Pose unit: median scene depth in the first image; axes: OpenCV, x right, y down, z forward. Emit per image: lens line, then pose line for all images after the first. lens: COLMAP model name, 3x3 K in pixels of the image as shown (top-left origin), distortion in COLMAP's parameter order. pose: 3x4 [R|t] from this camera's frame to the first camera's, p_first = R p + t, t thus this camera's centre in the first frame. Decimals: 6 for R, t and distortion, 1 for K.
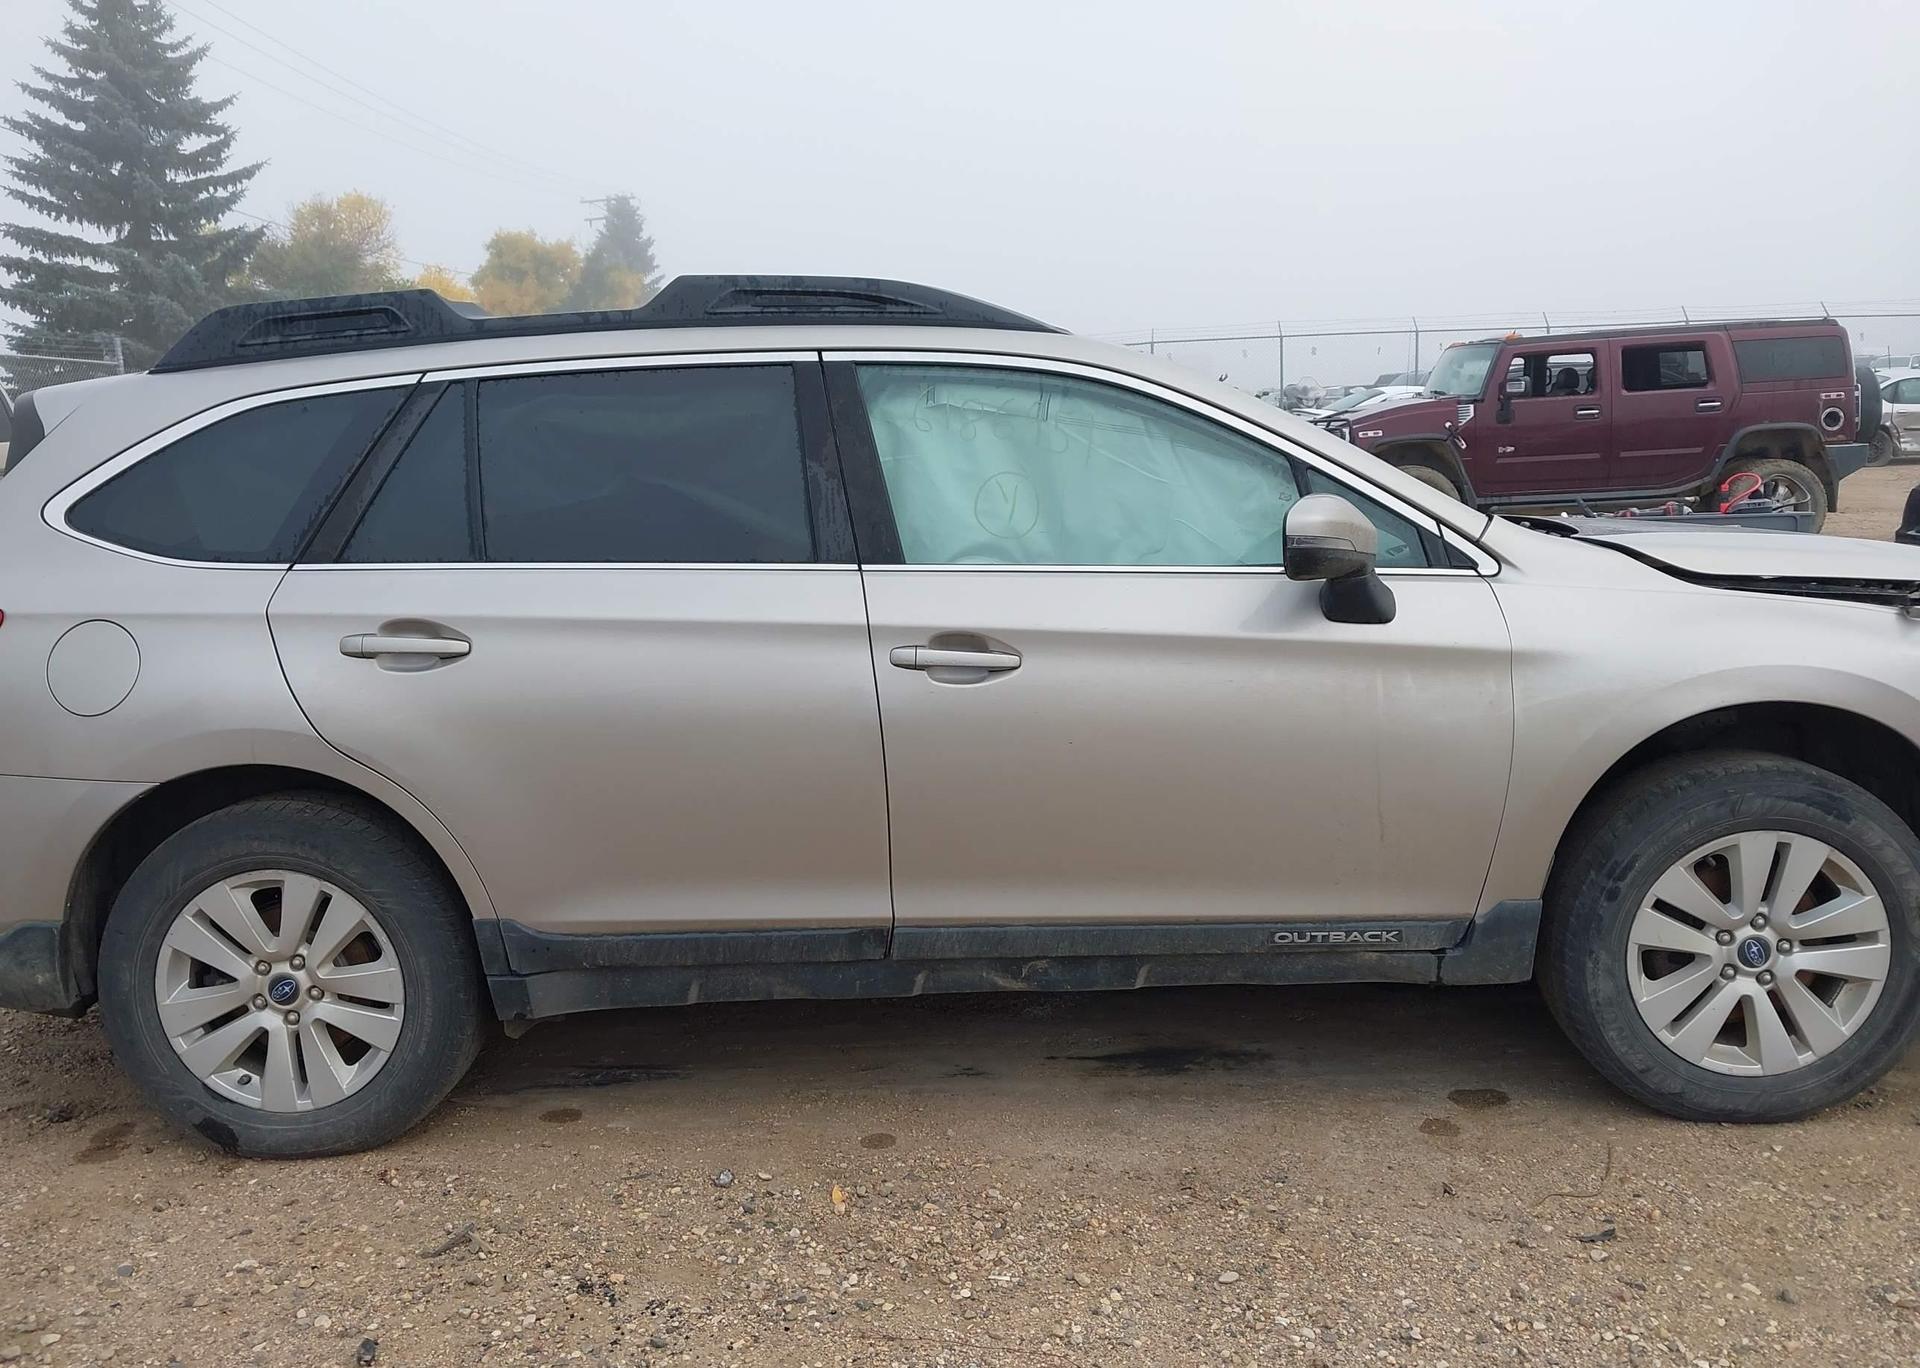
lens RADIAL K [[1482.5, 0, 960.0], [0, 1482.5, 684.0], [0, 0, 1]] dist [0.006724, -0.008548]
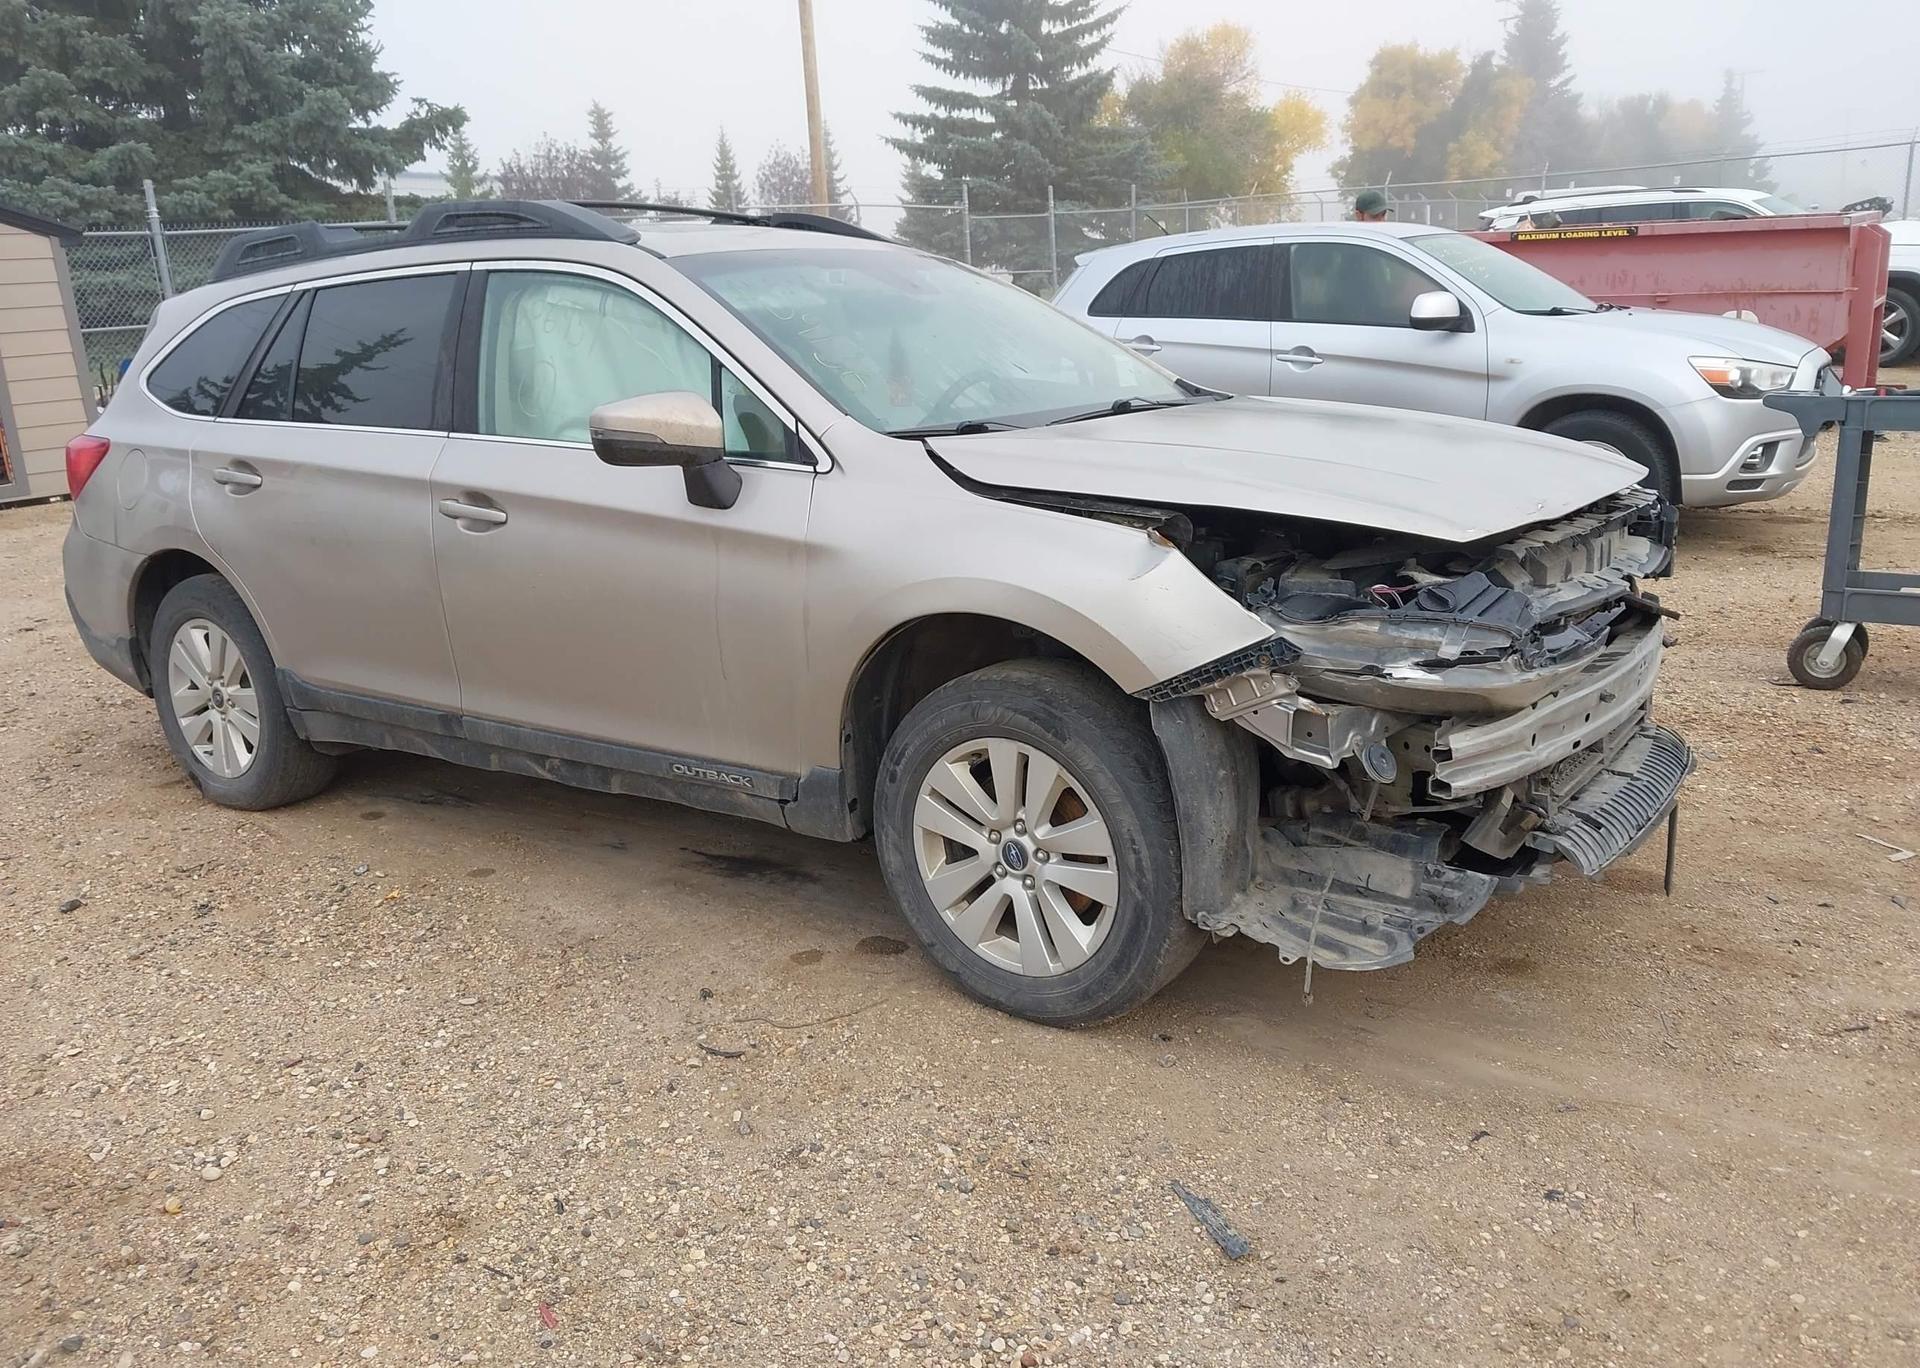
lens RADIAL K [[1487.5, 0, 1072.7], [0, 1487.5, 705.0], [0, 0, 1]] dist [-0.004028, 0.002062]
pose [[0.846508, 0.137330, -0.514359, 1.042253], [-0.068575, 0.986235, 0.150460, -0.076111], [0.527941, -0.092093, 0.844273, 0.159322]]
